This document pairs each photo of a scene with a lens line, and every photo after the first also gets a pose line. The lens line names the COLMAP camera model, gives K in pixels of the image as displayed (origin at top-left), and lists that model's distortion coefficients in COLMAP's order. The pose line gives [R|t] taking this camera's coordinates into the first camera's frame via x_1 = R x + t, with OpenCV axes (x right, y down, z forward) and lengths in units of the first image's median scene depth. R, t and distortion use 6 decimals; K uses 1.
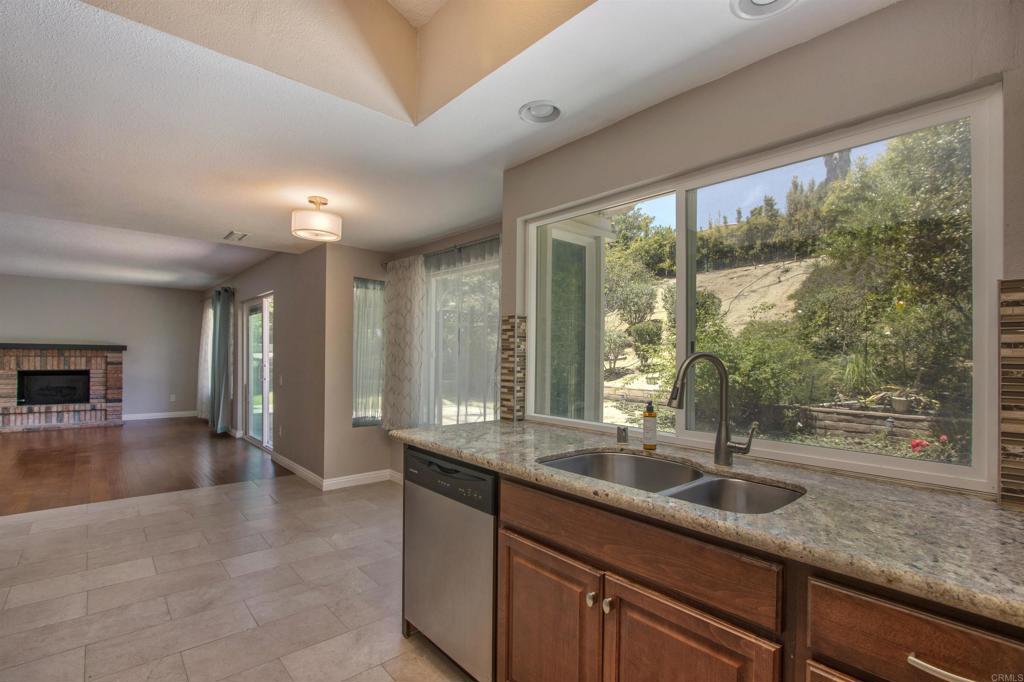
lens RADIAL K [[478.7, 0, 510.3], [0, 478.7, 358.6], [0, 0, 1]] dist [-0.017849, 0.001947]
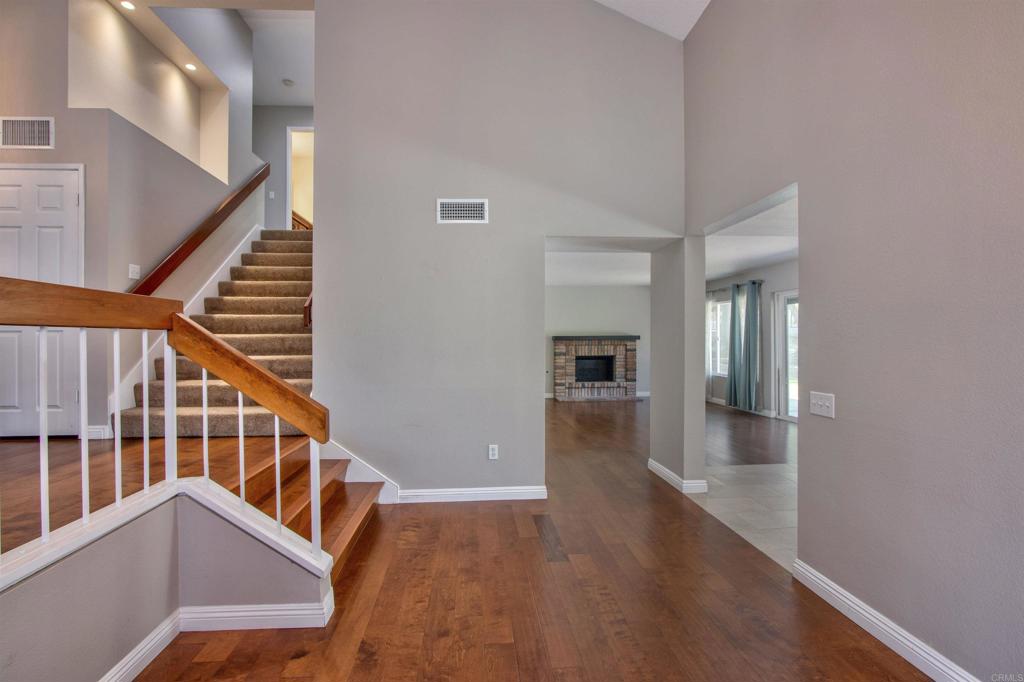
lens RADIAL K [[478.7, 0, 504.0], [0, 478.7, 334.4], [0, 0, 1]] dist [-0.017849, 0.001947]
pose [[0.791377, -0.028158, -0.610680, -0.348862], [0.015231, 0.999537, -0.026350, -0.003761], [0.611139, 0.011552, 0.791439, -0.215723]]
